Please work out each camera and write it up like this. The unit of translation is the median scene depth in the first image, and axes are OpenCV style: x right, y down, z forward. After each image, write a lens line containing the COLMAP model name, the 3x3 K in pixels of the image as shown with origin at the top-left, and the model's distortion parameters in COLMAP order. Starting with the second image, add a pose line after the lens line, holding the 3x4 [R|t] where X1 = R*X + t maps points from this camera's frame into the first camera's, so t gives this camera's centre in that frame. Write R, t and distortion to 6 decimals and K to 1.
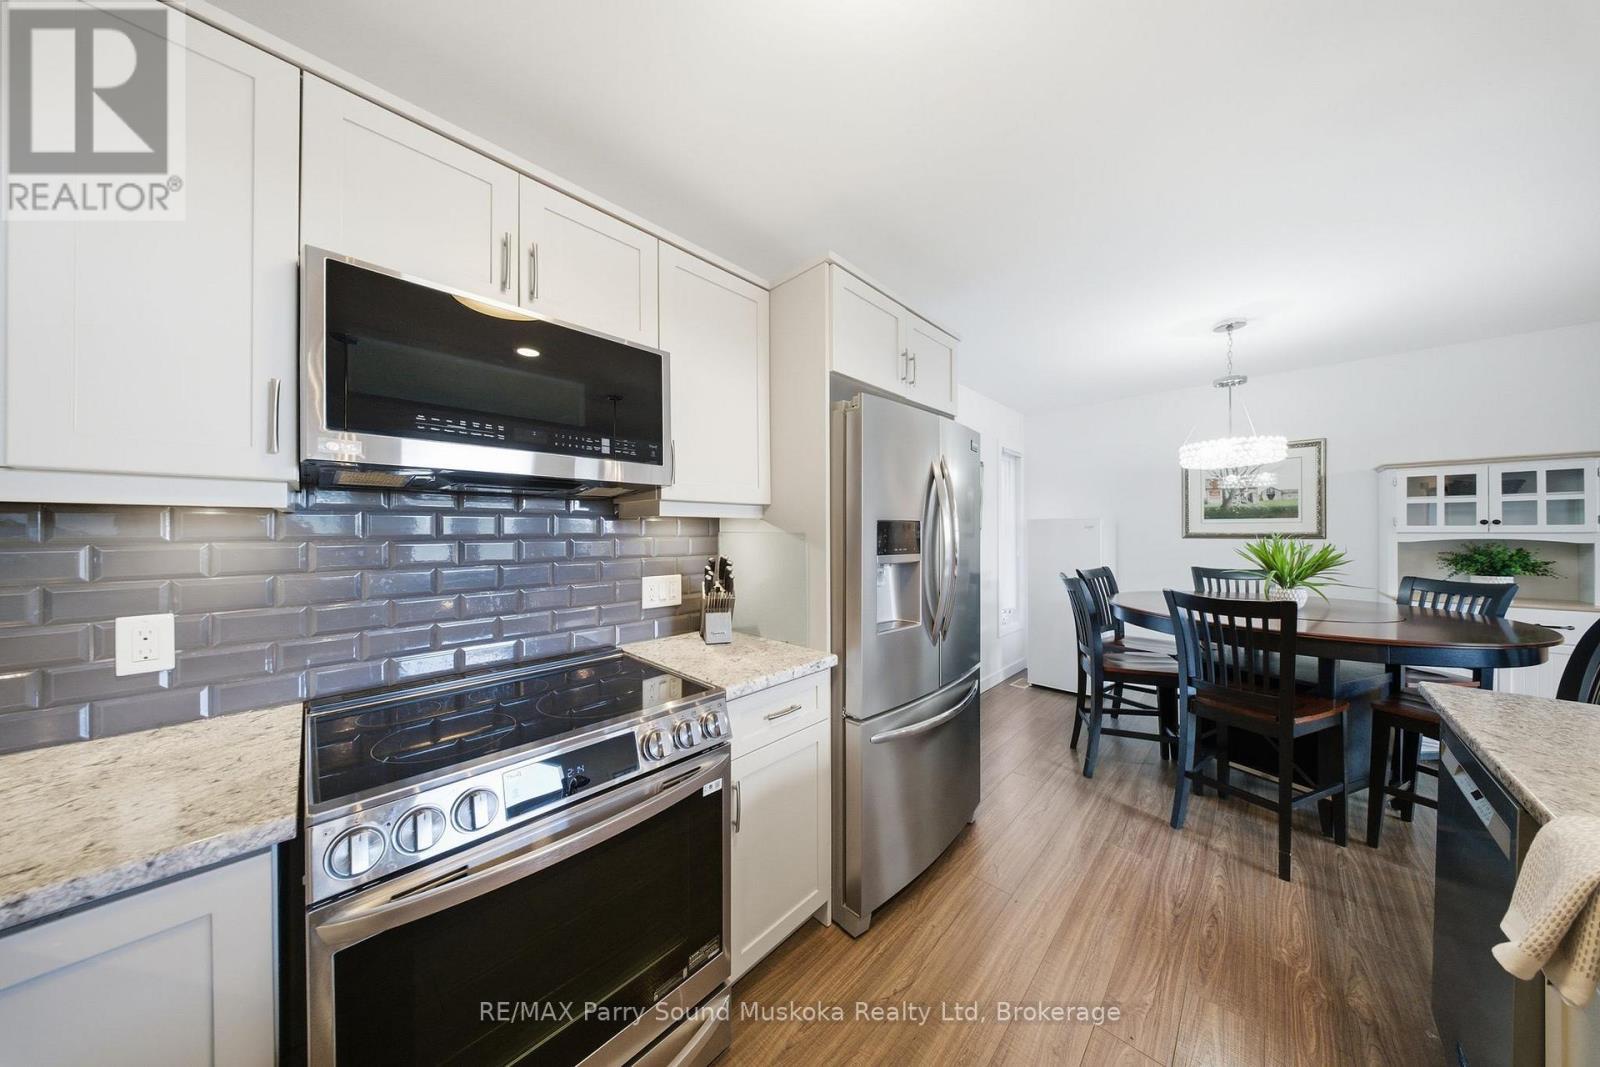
lens RADIAL K [[485.4, 0, 800.1], [0, 485.4, 529.1], [0, 0, 1]] dist [-0.000811, -0.000264]
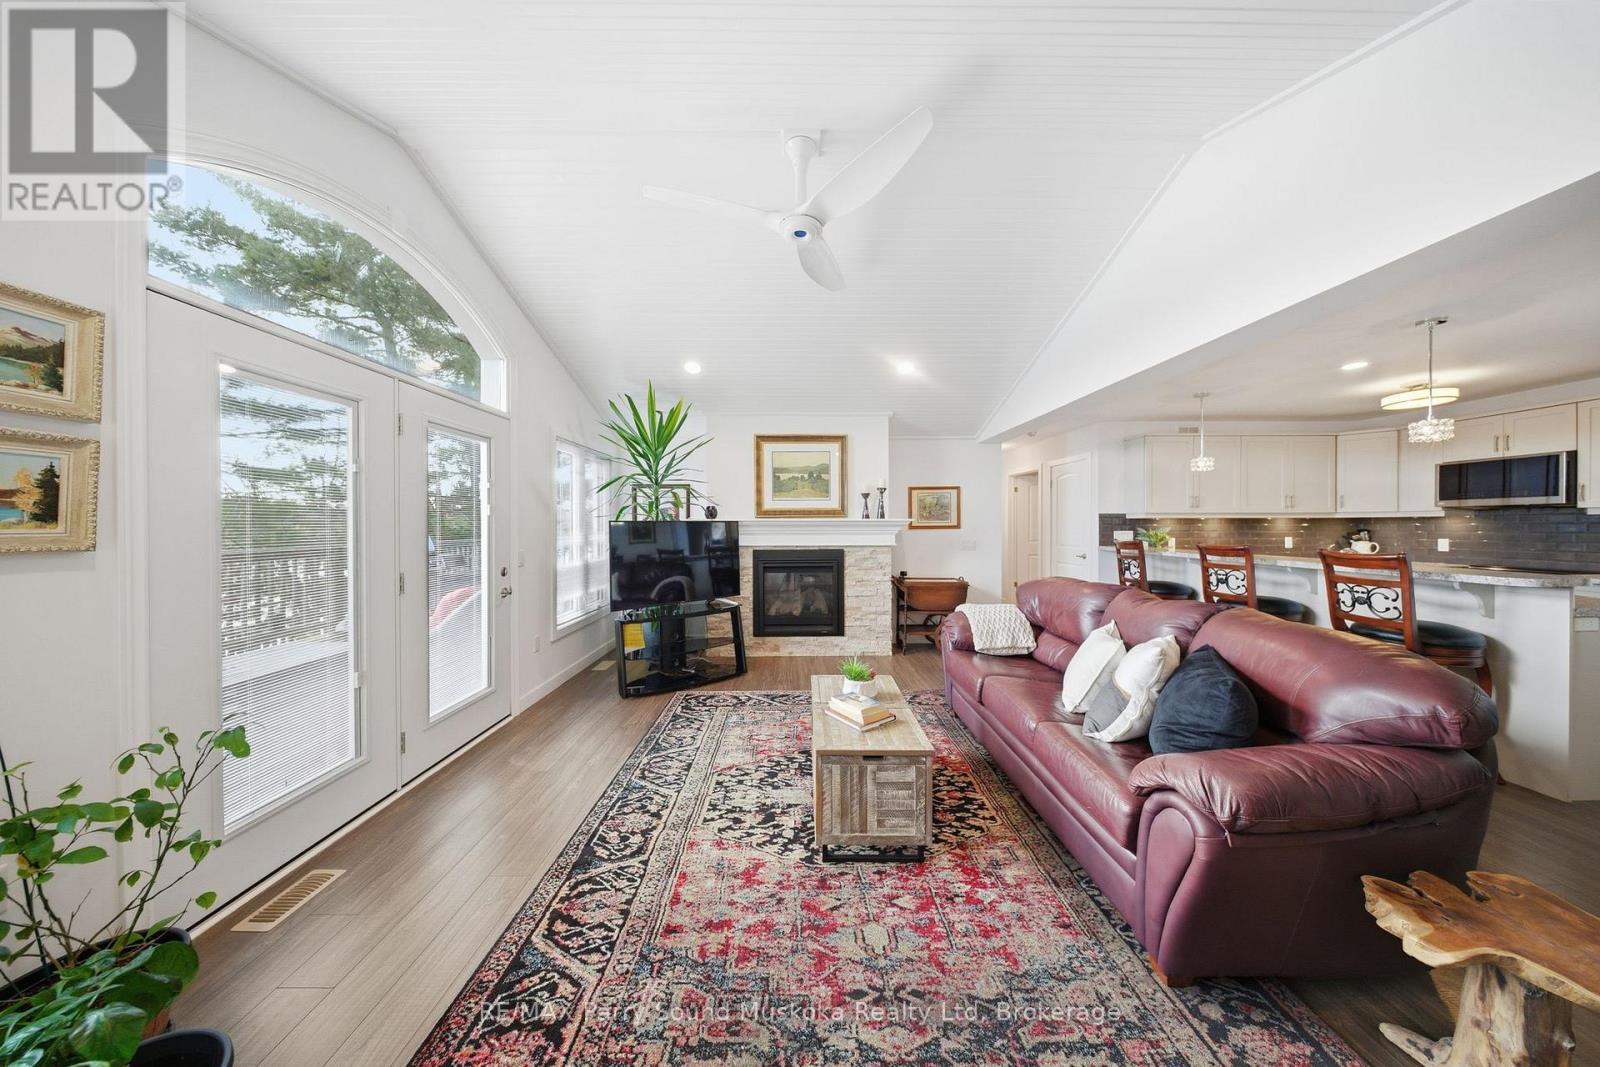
lens RADIAL K [[480.6, 0, 798.0], [0, 480.6, 527.1], [0, 0, 1]] dist [0.016594, -0.004812]
pose [[-0.711842, 0.010407, -0.702263, 4.292913], [0.007209, 0.999946, 0.007512, -0.012153], [0.702303, 0.000285, -0.711878, -0.026284]]
